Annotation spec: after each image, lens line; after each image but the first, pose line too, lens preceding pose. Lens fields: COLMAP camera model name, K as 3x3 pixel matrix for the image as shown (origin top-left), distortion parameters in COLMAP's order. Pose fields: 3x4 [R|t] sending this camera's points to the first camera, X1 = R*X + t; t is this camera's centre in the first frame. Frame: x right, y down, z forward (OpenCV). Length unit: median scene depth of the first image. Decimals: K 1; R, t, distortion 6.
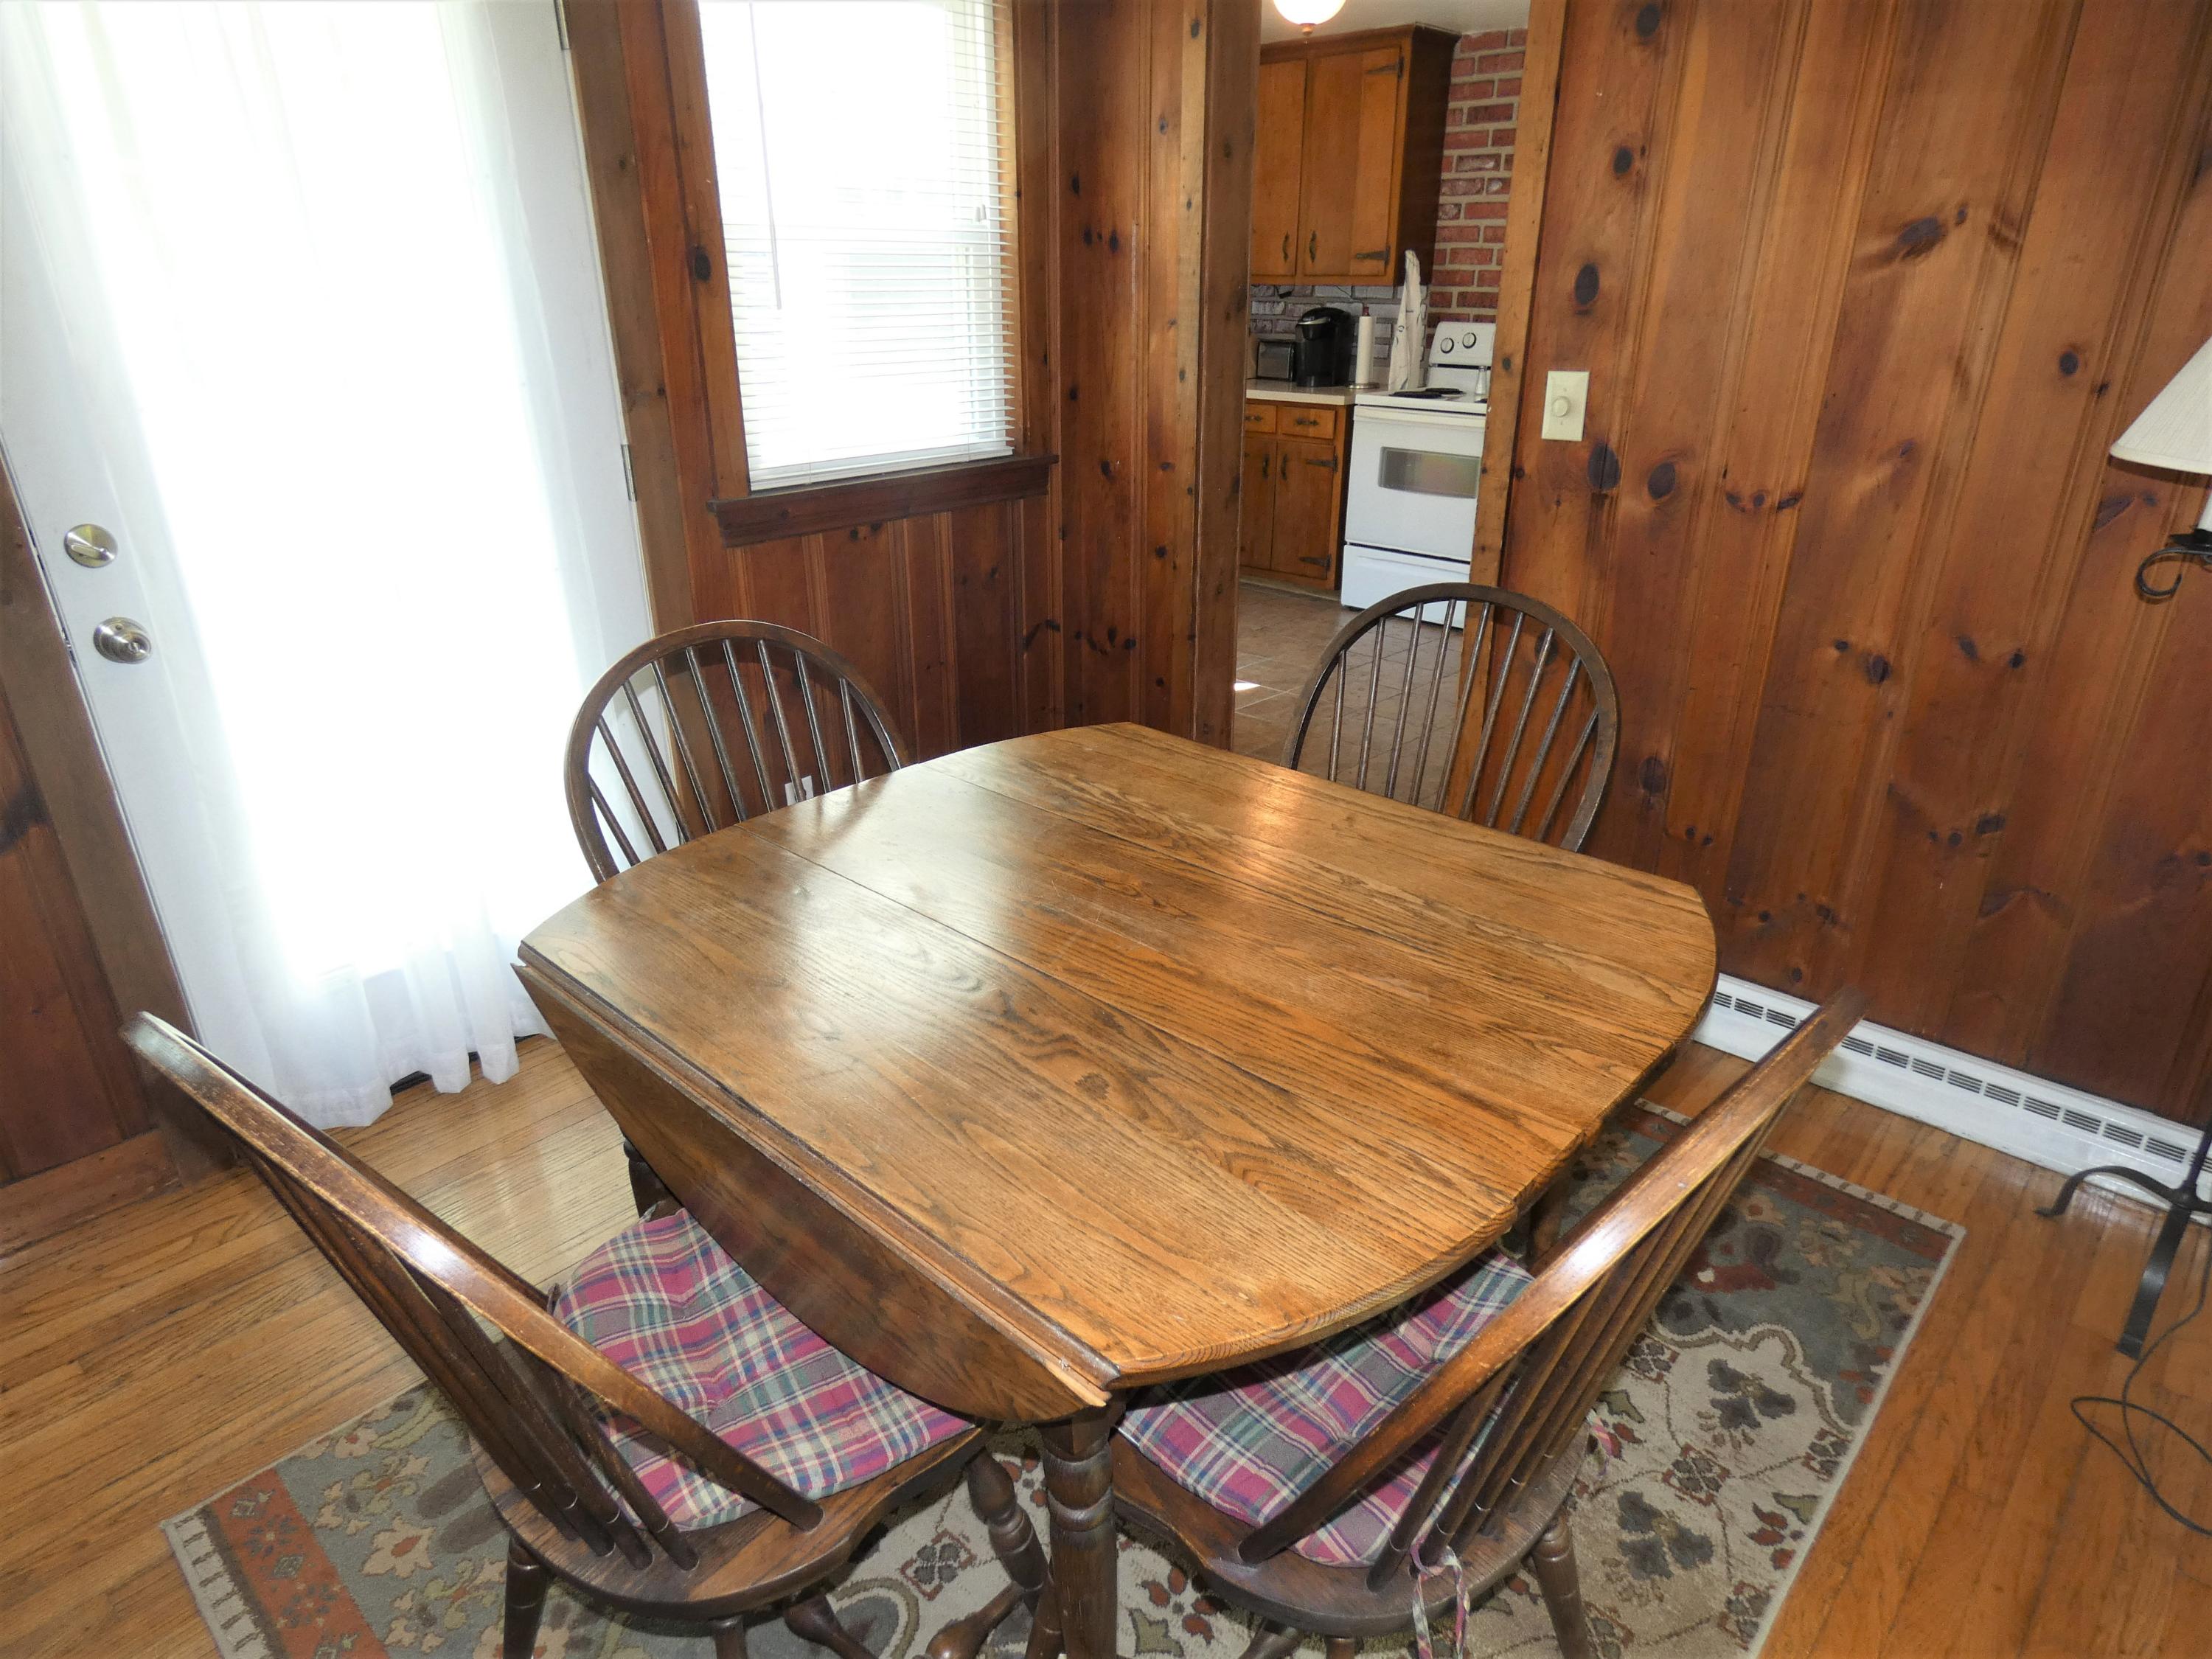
lens RADIAL K [[1314.1, 0, 1162.1], [0, 1314.1, 833.7], [0, 0, 1]] dist [0.005948, 0.000183]
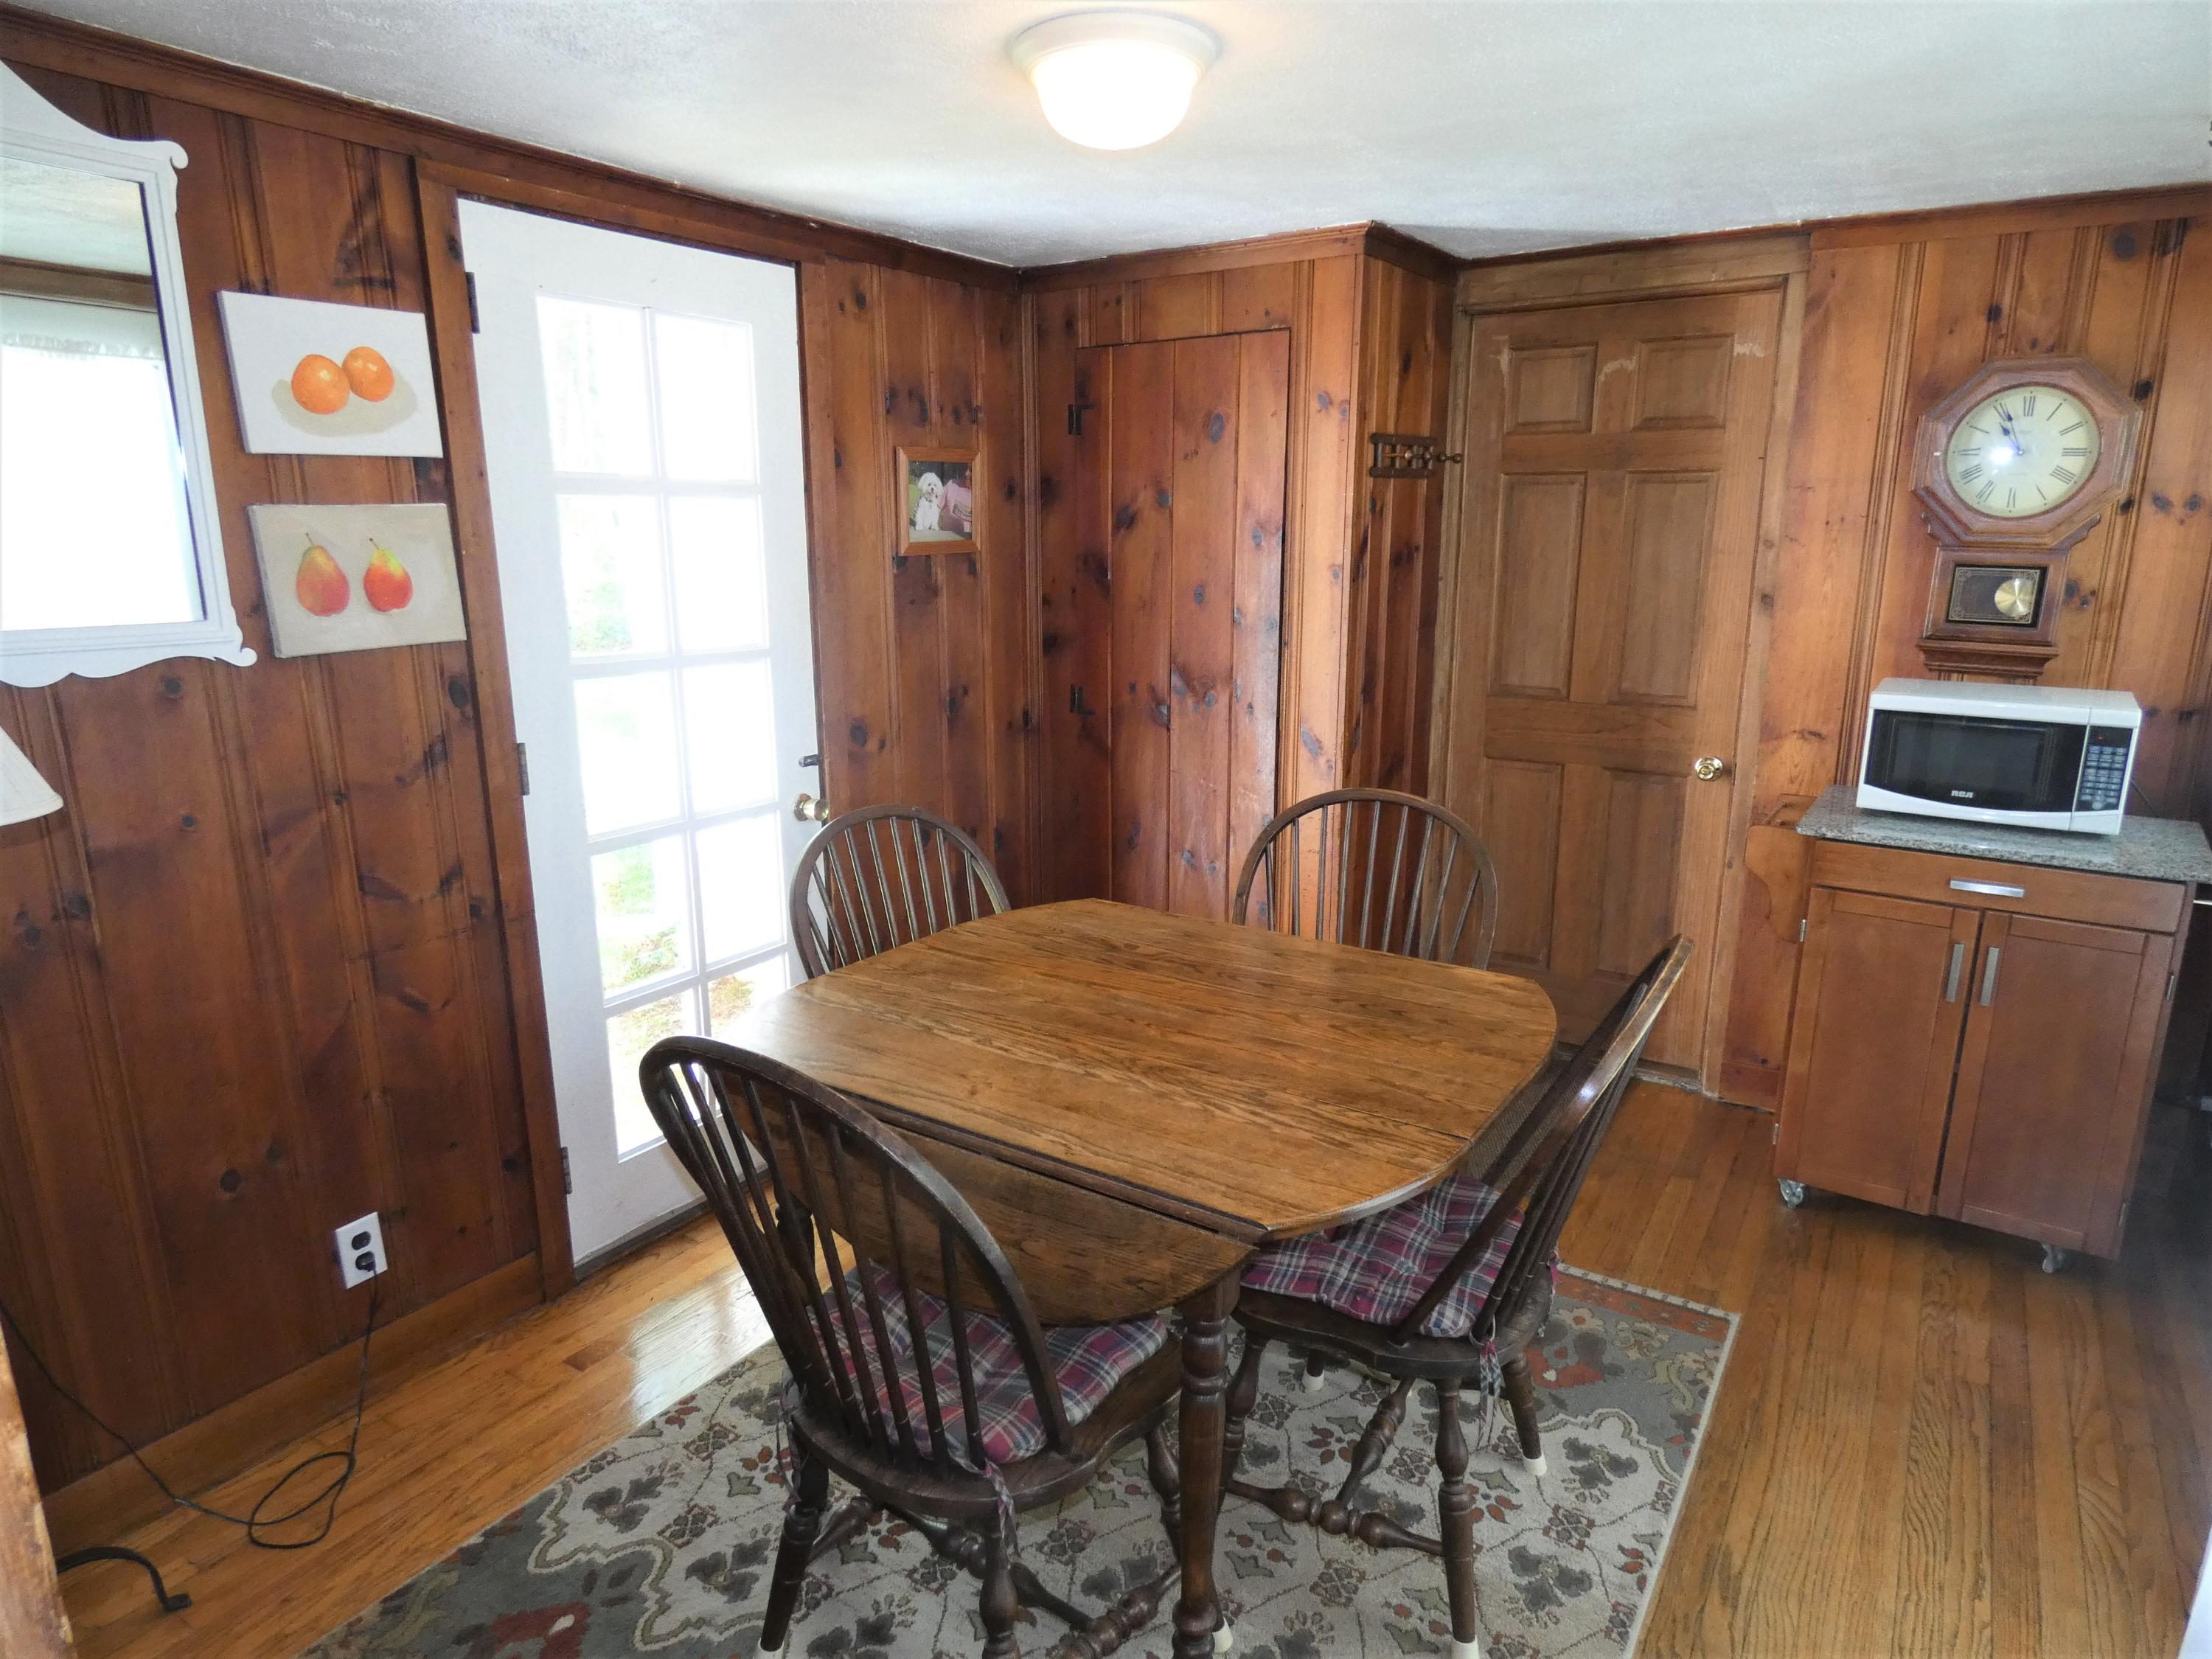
lens RADIAL K [[1315.0, 0, 1126.1], [0, 1315.0, 836.4], [0, 0, 1]] dist [0.002093, 0.000216]
pose [[-0.988828, 0.030319, -0.145948, 0.130041], [-0.063034, 0.802203, 0.593714, -0.606694], [0.135081, 0.596281, -0.791330, 1.314751]]
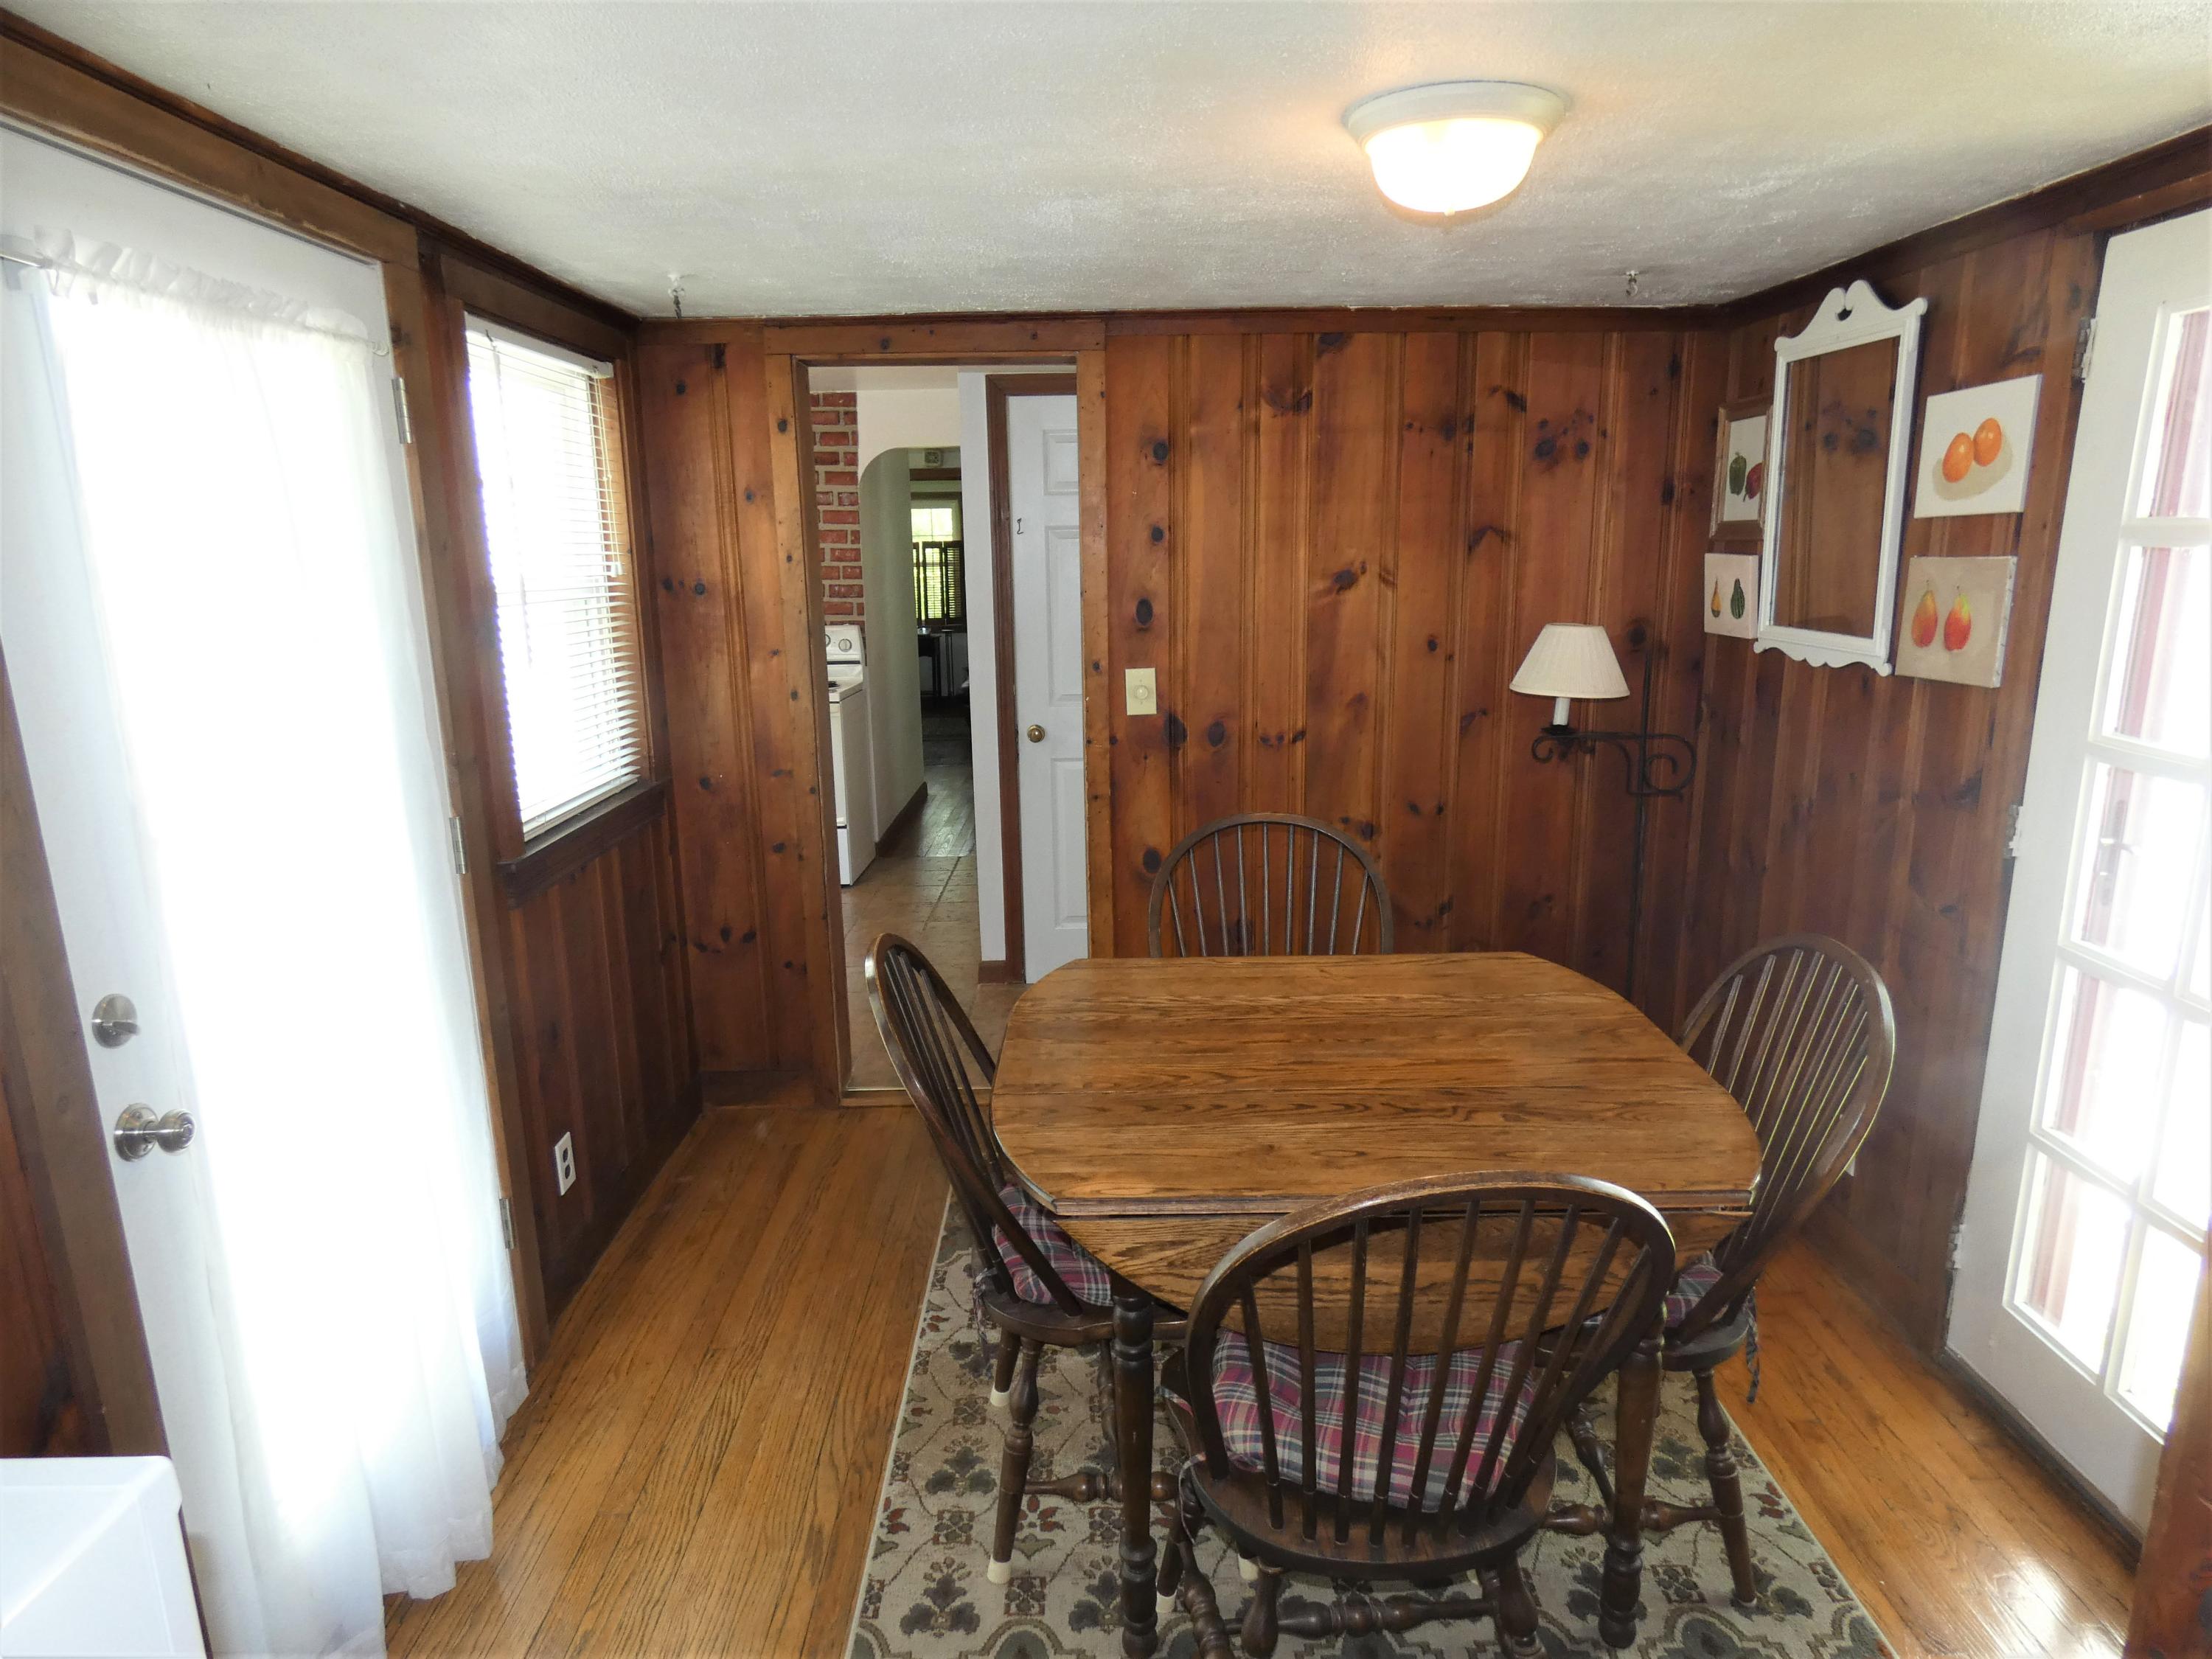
lens RADIAL K [[1315.0, 0, 1126.1], [0, 1315.0, 836.4], [0, 0, 1]] dist [0.002093, 0.000216]
pose [[0.734530, -0.167509, 0.657576, -0.753406], [0.285285, 0.955482, -0.075274, -0.084622], [-0.615694, 0.242887, 0.749618, -0.015376]]
